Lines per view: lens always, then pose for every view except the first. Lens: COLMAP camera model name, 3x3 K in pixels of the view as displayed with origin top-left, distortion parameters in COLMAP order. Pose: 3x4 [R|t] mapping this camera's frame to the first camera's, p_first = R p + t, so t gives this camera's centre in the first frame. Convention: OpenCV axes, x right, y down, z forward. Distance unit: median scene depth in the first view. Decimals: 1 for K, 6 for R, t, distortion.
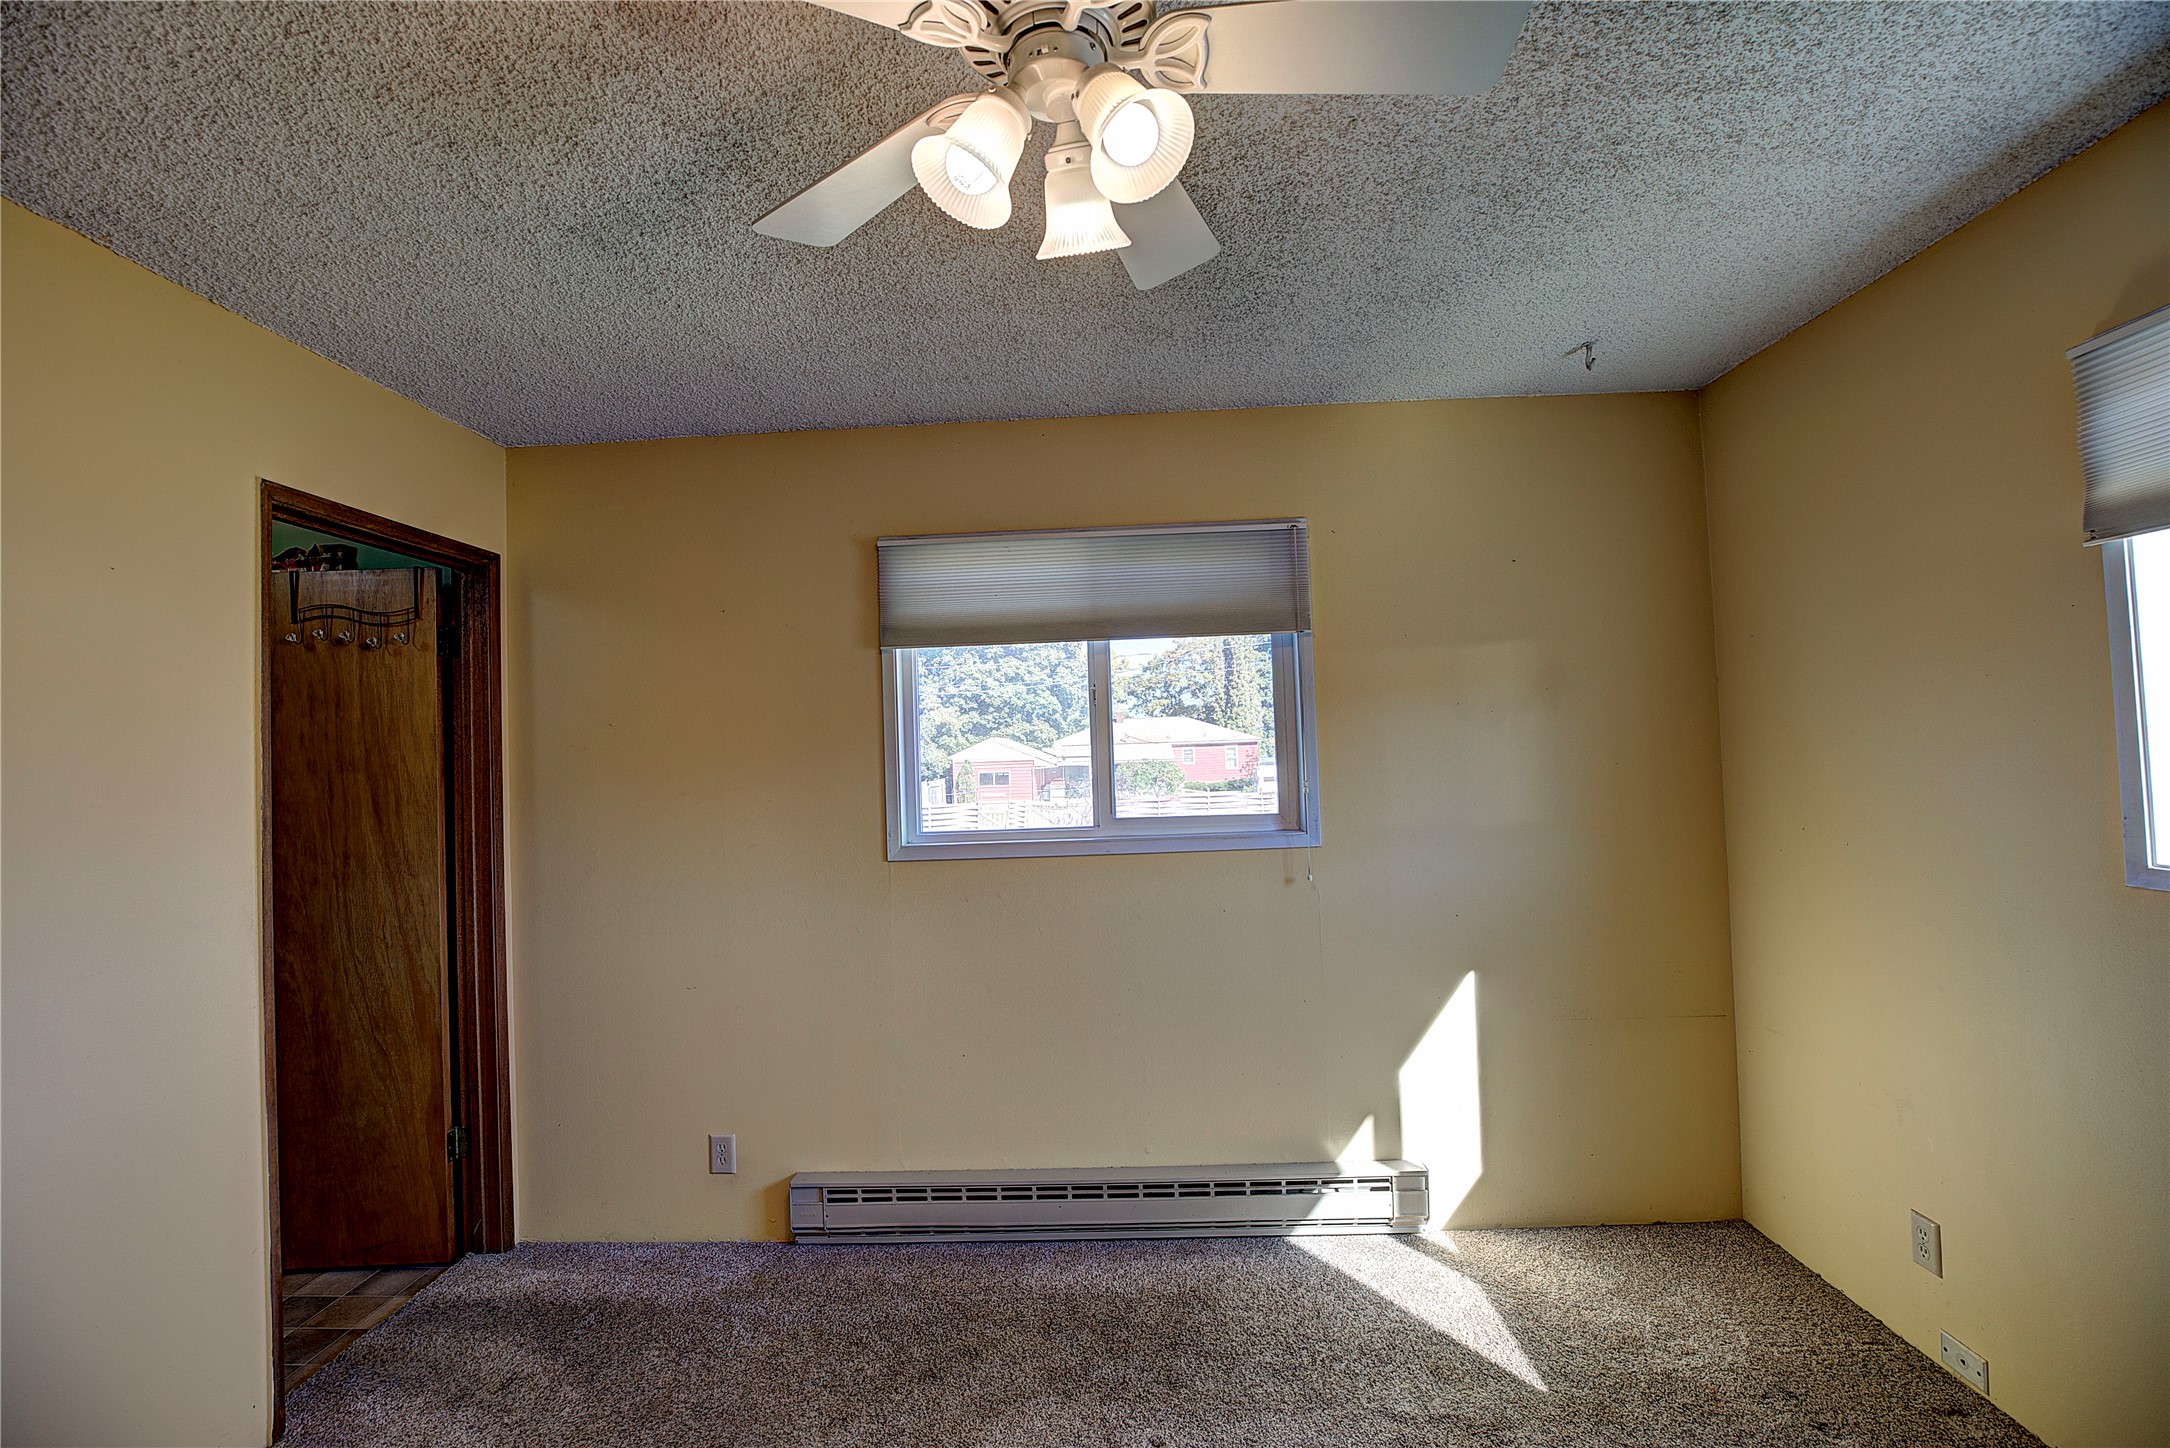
lens RADIAL K [[984.7, 0, 1091.1], [0, 984.7, 721.2], [0, 0, 1]] dist [-0.045261, 0.012817]
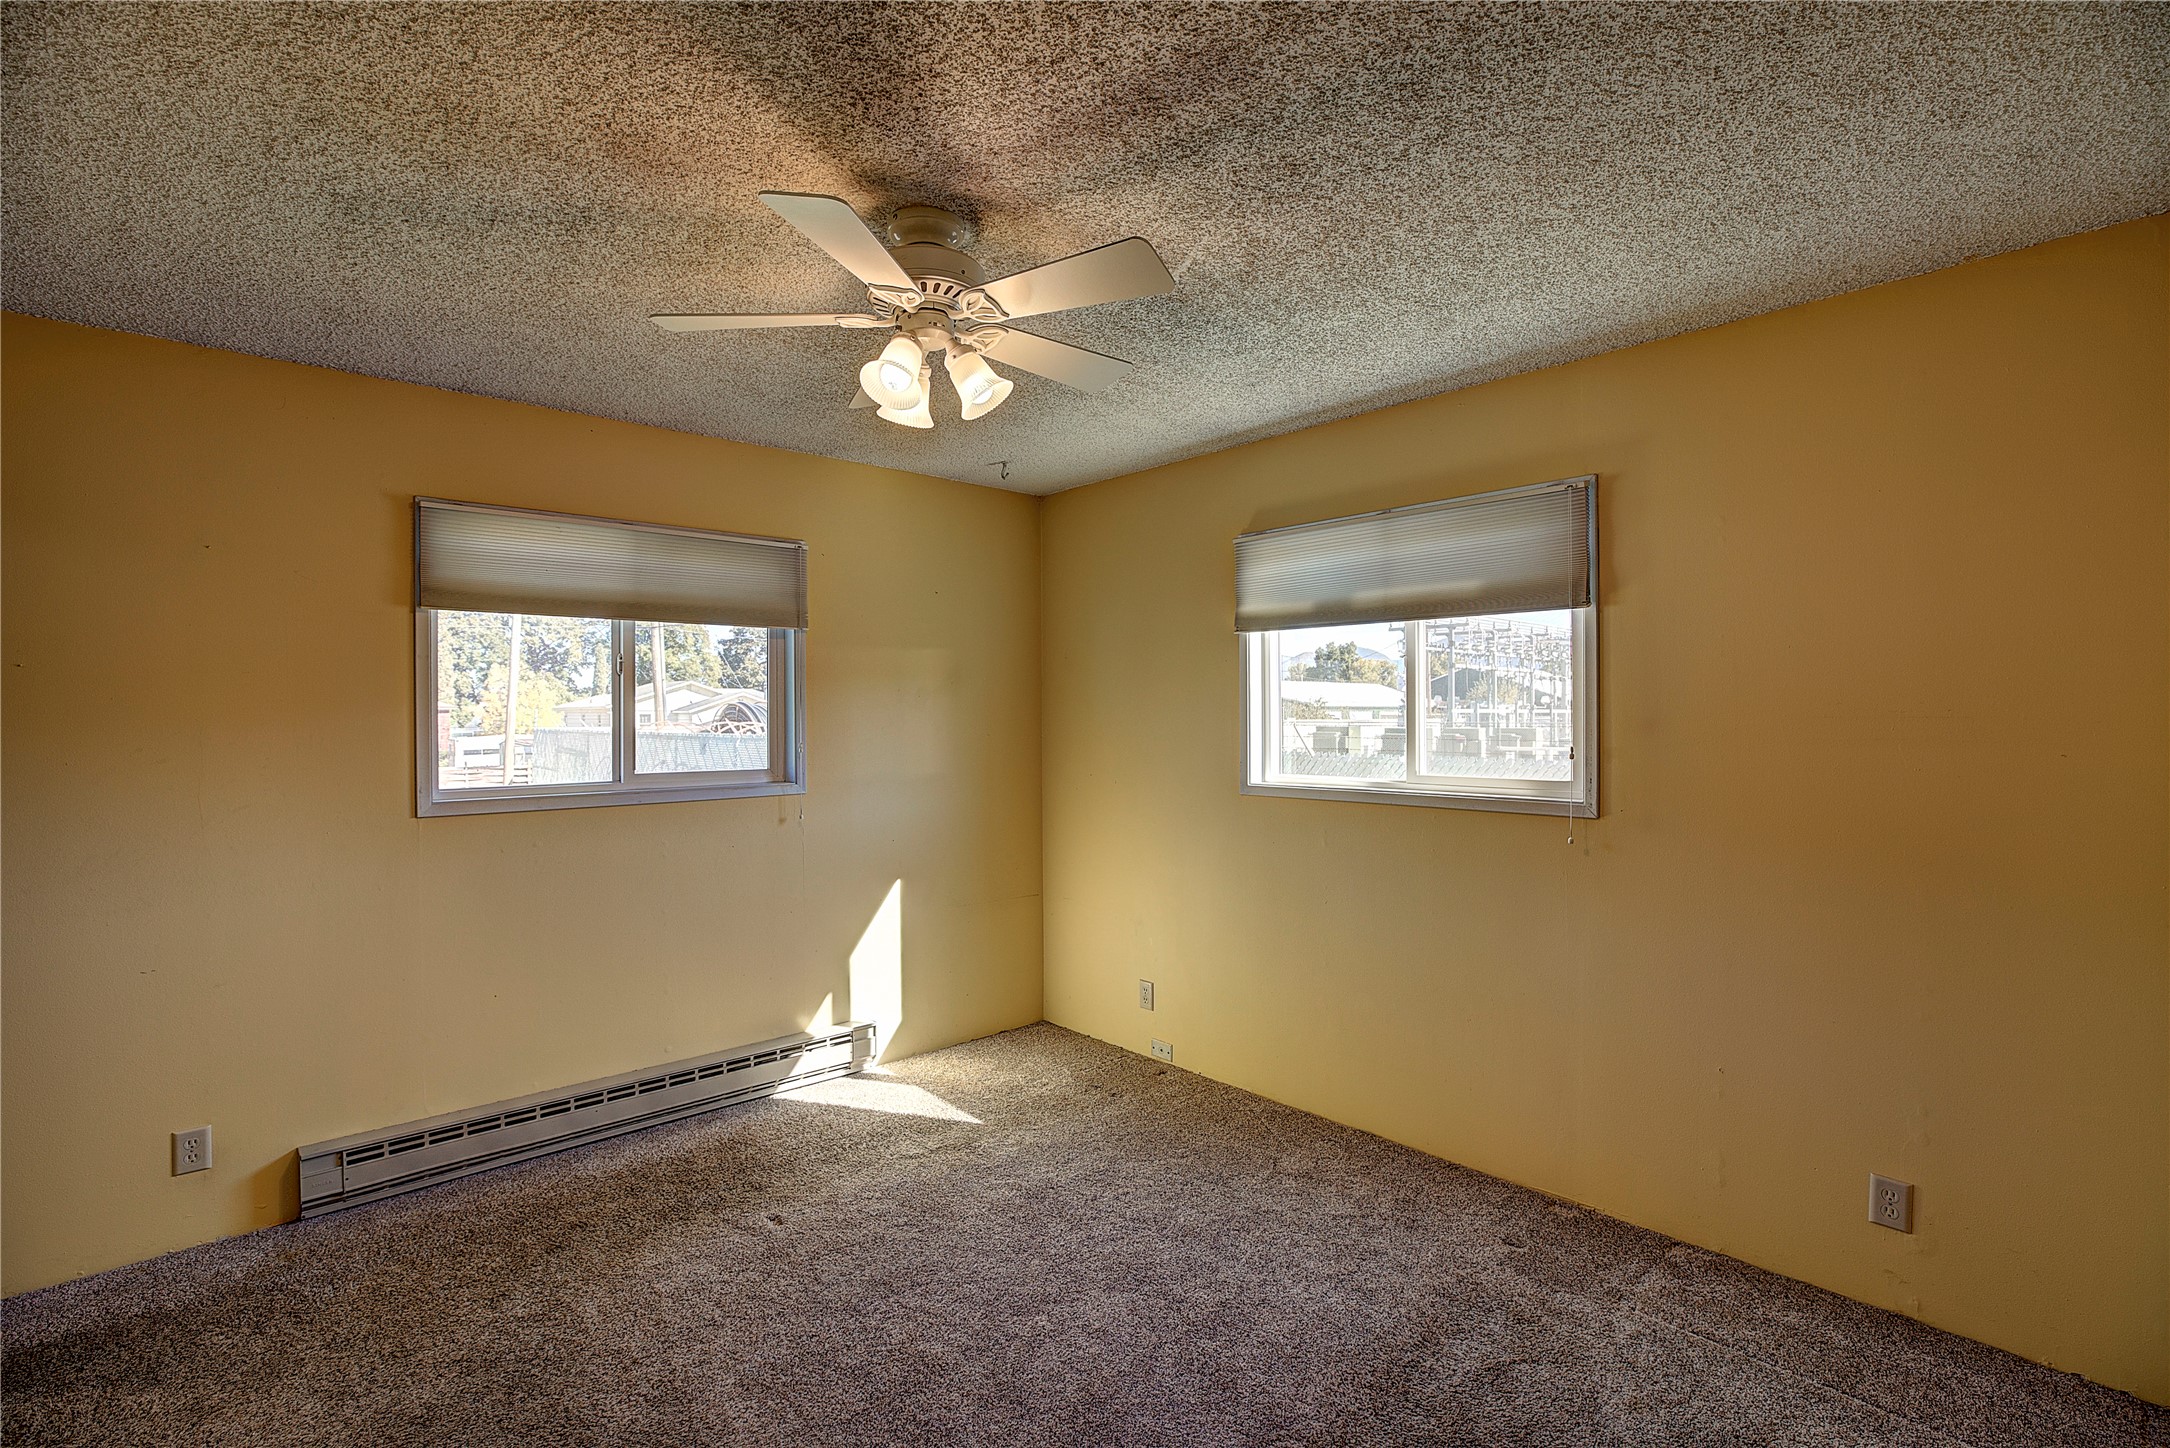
lens RADIAL K [[984.7, 0, 1076.7], [0, 984.7, 718.0], [0, 0, 1]] dist [-0.045261, 0.012817]
pose [[0.715482, 0.028290, 0.698058, -0.429365], [-0.046215, 0.998908, 0.006886, 0.001529], [-0.697101, -0.037188, 0.716008, -0.191825]]
